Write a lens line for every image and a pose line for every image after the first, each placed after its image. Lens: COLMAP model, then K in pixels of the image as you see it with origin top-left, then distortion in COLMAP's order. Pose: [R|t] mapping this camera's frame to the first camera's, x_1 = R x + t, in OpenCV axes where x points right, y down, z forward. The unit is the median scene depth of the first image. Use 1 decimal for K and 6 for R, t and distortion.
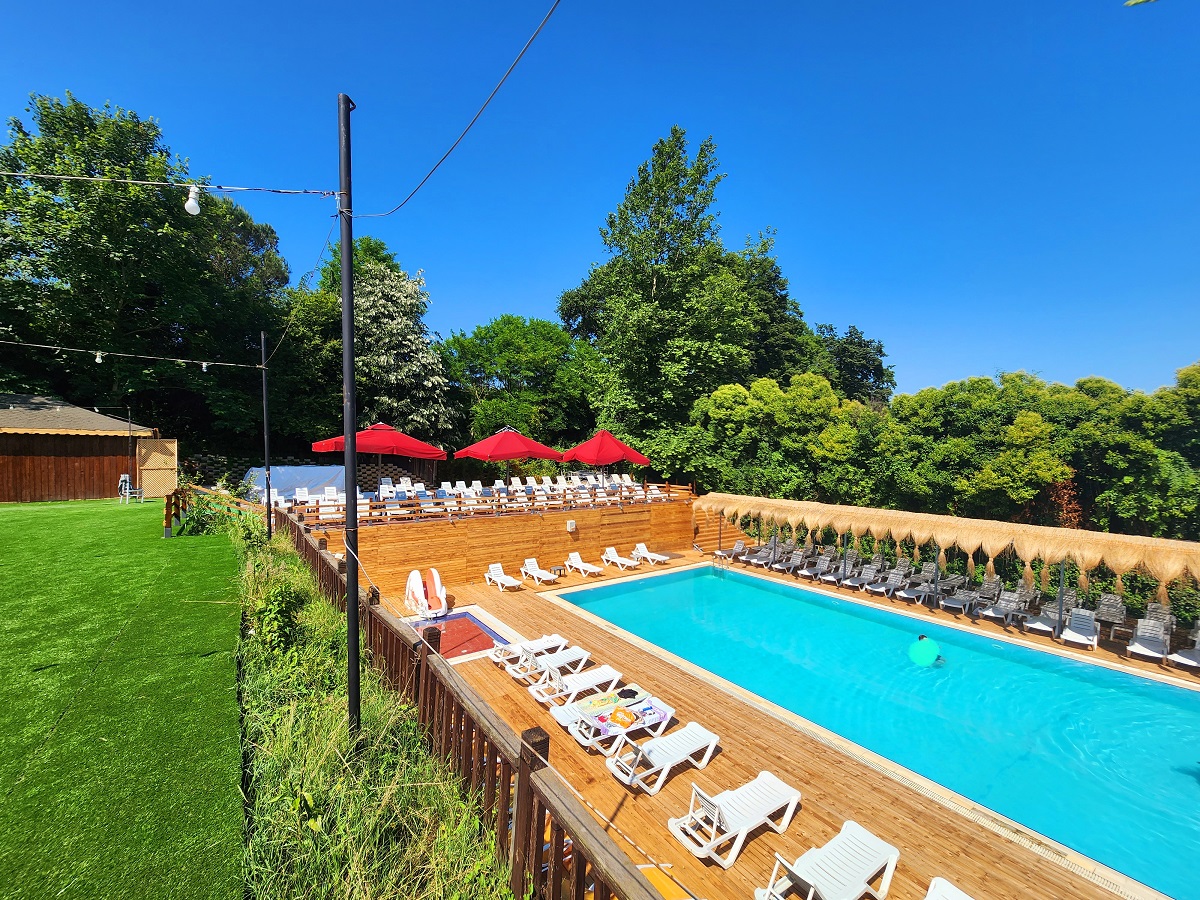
lens RADIAL K [[494.4, 0, 601.1], [0, 494.4, 450.0], [0, 0, 1]] dist [0.002400, -0.000699]
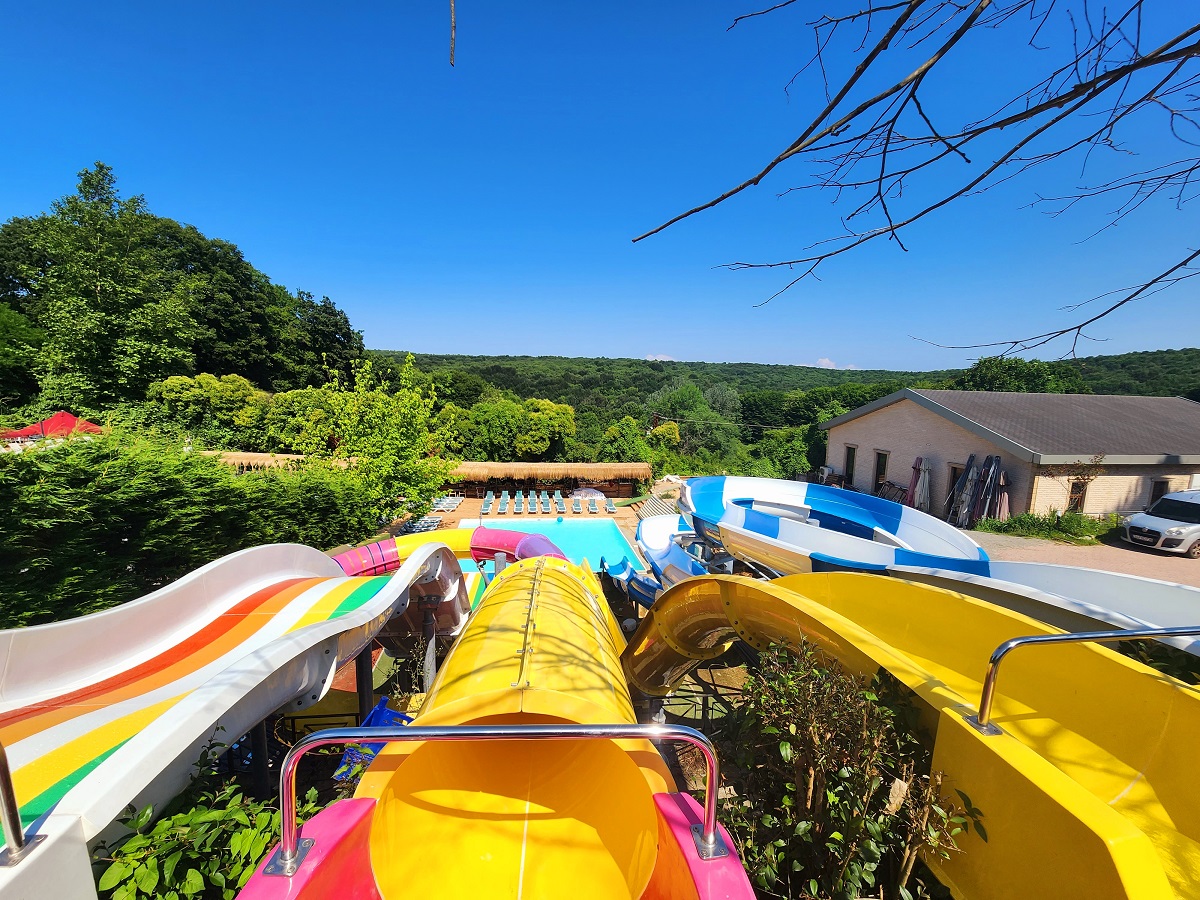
lens RADIAL K [[494.4, 0, 606.9], [0, 494.4, 453.0], [0, 0, 1]] dist [0.002400, -0.000699]
pose [[0.642975, -0.100142, 0.759312, -0.078159], [-0.019909, 0.988895, 0.147279, -0.156592], [-0.765629, -0.109814, 0.633840, -1.074482]]
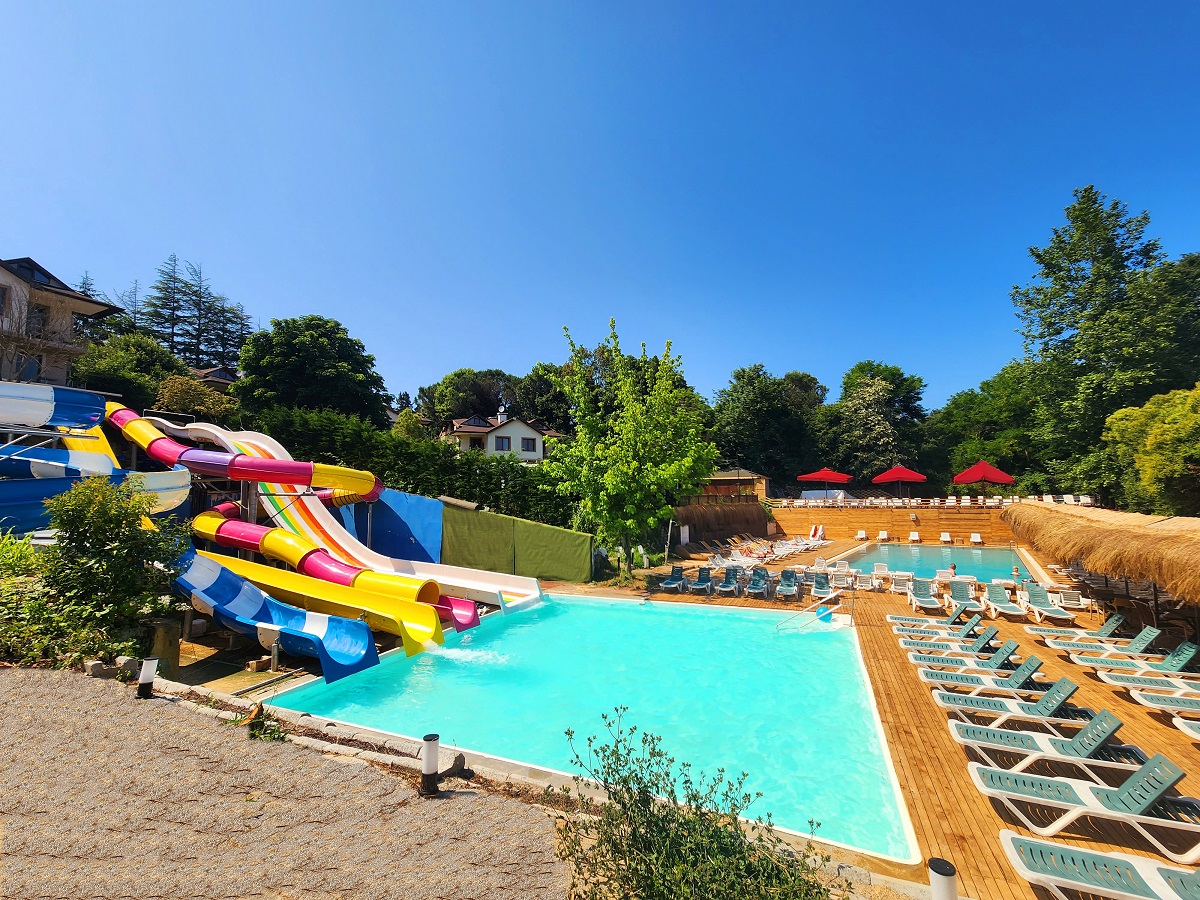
lens RADIAL K [[494.4, 0, 602.9], [0, 494.4, 449.3], [0, 0, 1]] dist [0.002400, -0.000699]
pose [[0.304208, -0.105690, -0.946724, 0.997589], [0.015431, 0.994243, -0.106036, 0.061825], [0.952481, 0.017648, 0.304088, -0.472952]]
